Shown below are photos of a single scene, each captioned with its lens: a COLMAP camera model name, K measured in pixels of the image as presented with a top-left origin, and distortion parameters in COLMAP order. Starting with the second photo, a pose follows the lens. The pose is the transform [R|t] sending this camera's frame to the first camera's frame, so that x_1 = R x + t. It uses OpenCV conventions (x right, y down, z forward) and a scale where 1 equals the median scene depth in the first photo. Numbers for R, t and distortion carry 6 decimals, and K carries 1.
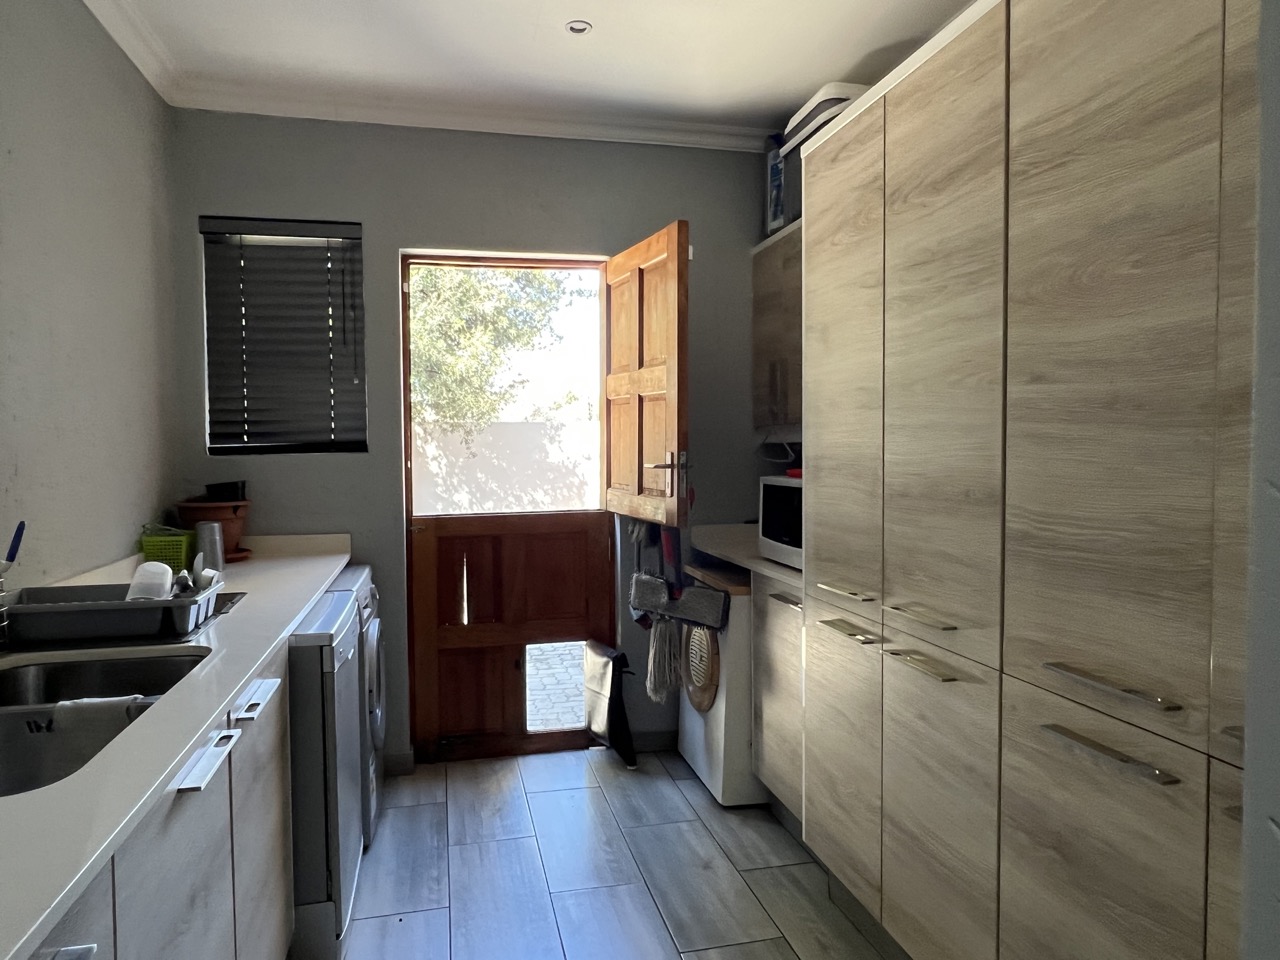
lens RADIAL K [[828.7, 0, 636.2], [0, 828.7, 479.5], [0, 0, 1]] dist [-0.005399, -0.001060]
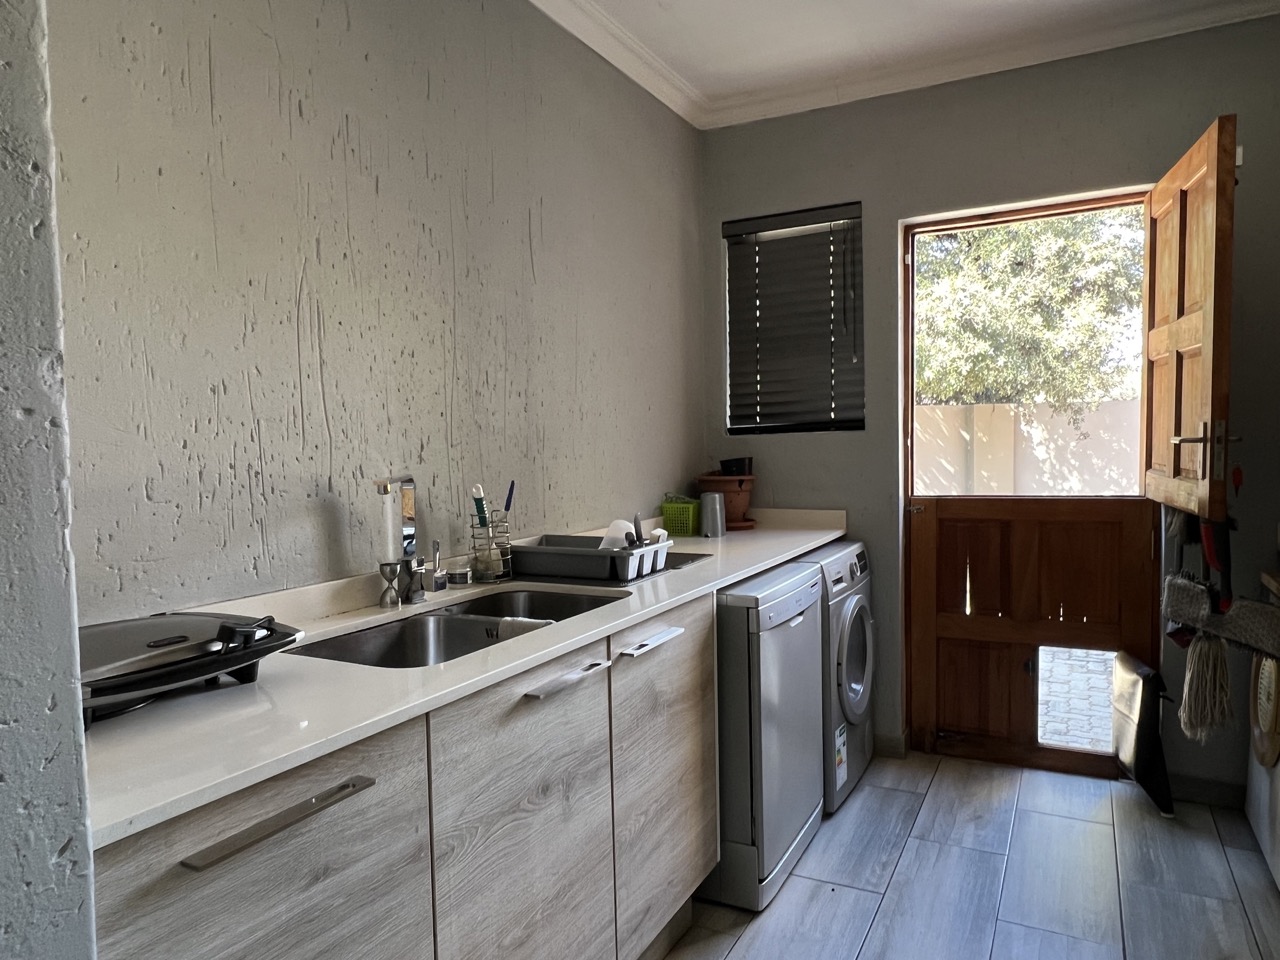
lens RADIAL K [[828.7, 0, 642.6], [0, 828.7, 485.9], [0, 0, 1]] dist [-0.005399, -0.001060]
pose [[0.762396, 0.026634, -0.646562, 0.123888], [-0.011084, 0.999544, 0.028105, 0.009680], [0.647016, -0.014261, 0.762343, 0.060547]]
